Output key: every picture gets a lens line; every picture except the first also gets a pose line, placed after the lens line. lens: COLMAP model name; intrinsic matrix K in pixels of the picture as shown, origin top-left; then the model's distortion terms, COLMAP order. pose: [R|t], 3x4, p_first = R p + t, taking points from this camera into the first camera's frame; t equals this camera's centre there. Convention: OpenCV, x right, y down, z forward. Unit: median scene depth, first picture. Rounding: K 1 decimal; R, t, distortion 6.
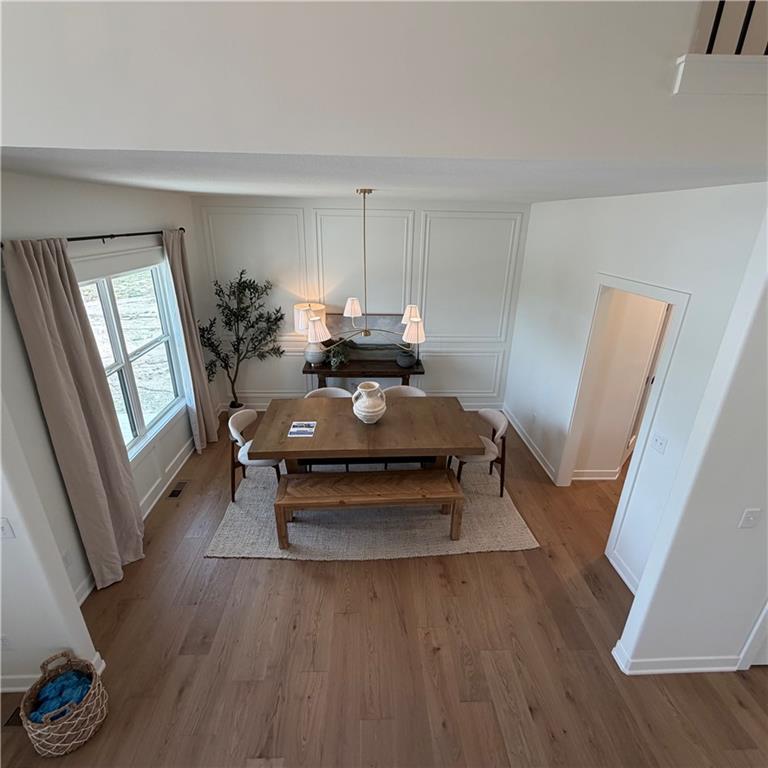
lens RADIAL K [[405.5, 0, 382.8], [0, 405.5, 385.2], [0, 0, 1]] dist [-0.006168, 0.003126]
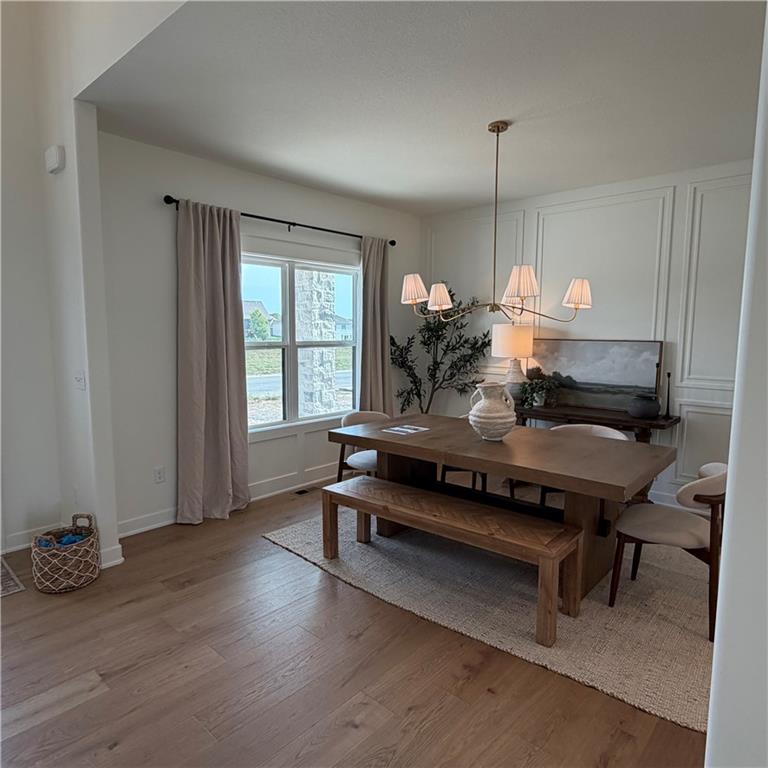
lens RADIAL K [[512.6, 0, 386.2], [0, 512.6, 389.5], [0, 0, 1]] dist [-0.004924, 0.002038]
pose [[0.717301, 0.065925, -0.693637, 0.422456], [-0.254425, 0.951554, -0.172667, 0.197600], [0.648650, 0.300333, 0.699324, 0.236034]]
